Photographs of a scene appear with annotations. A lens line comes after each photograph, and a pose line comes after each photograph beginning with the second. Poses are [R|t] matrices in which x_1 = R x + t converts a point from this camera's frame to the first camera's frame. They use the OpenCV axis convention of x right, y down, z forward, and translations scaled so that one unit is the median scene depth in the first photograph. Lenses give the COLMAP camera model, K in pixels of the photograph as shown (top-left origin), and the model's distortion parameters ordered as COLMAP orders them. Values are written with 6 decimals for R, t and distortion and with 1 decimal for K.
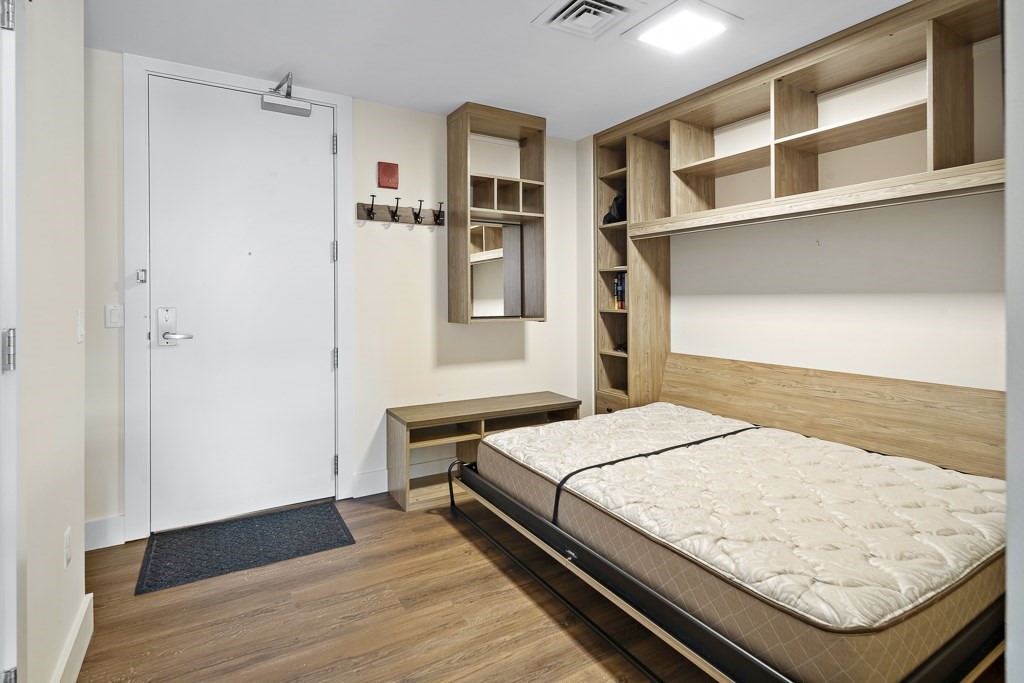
lens RADIAL K [[521.3, 0, 513.6], [0, 521.3, 299.7], [0, 0, 1]] dist [0.001721, 0.000039]
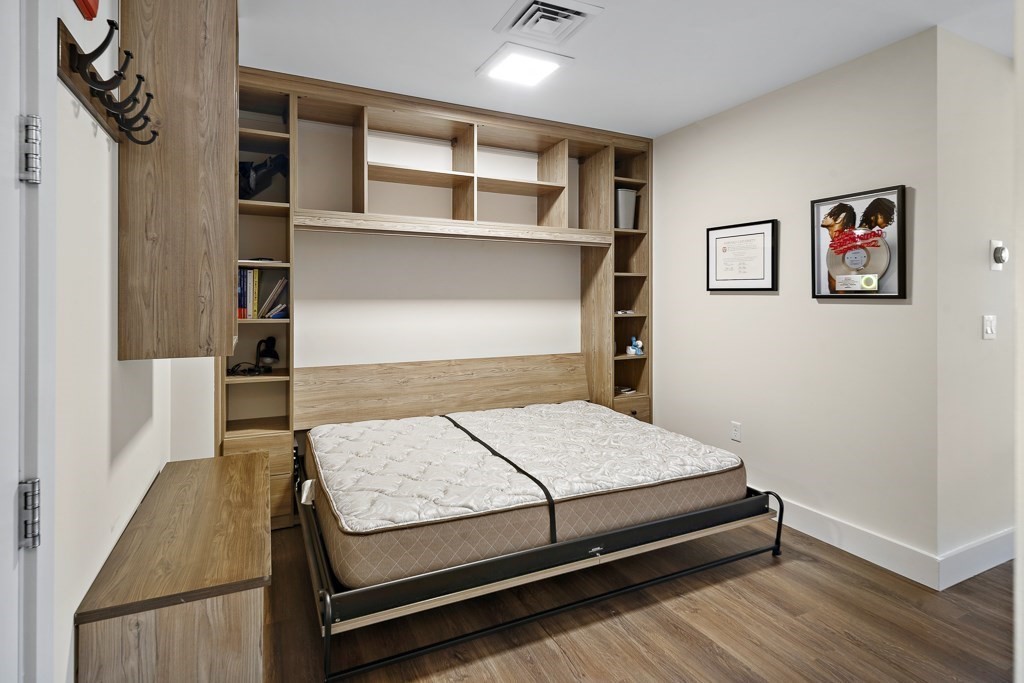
lens RADIAL K [[521.3, 0, 513.6], [0, 521.3, 299.7], [0, 0, 1]] dist [0.001721, 0.000039]
pose [[0.076229, 0.001506, 0.997089, -0.737208], [0.002890, 0.999994, -0.001731, -0.008854], [-0.997086, 0.003014, 0.076224, 0.848024]]
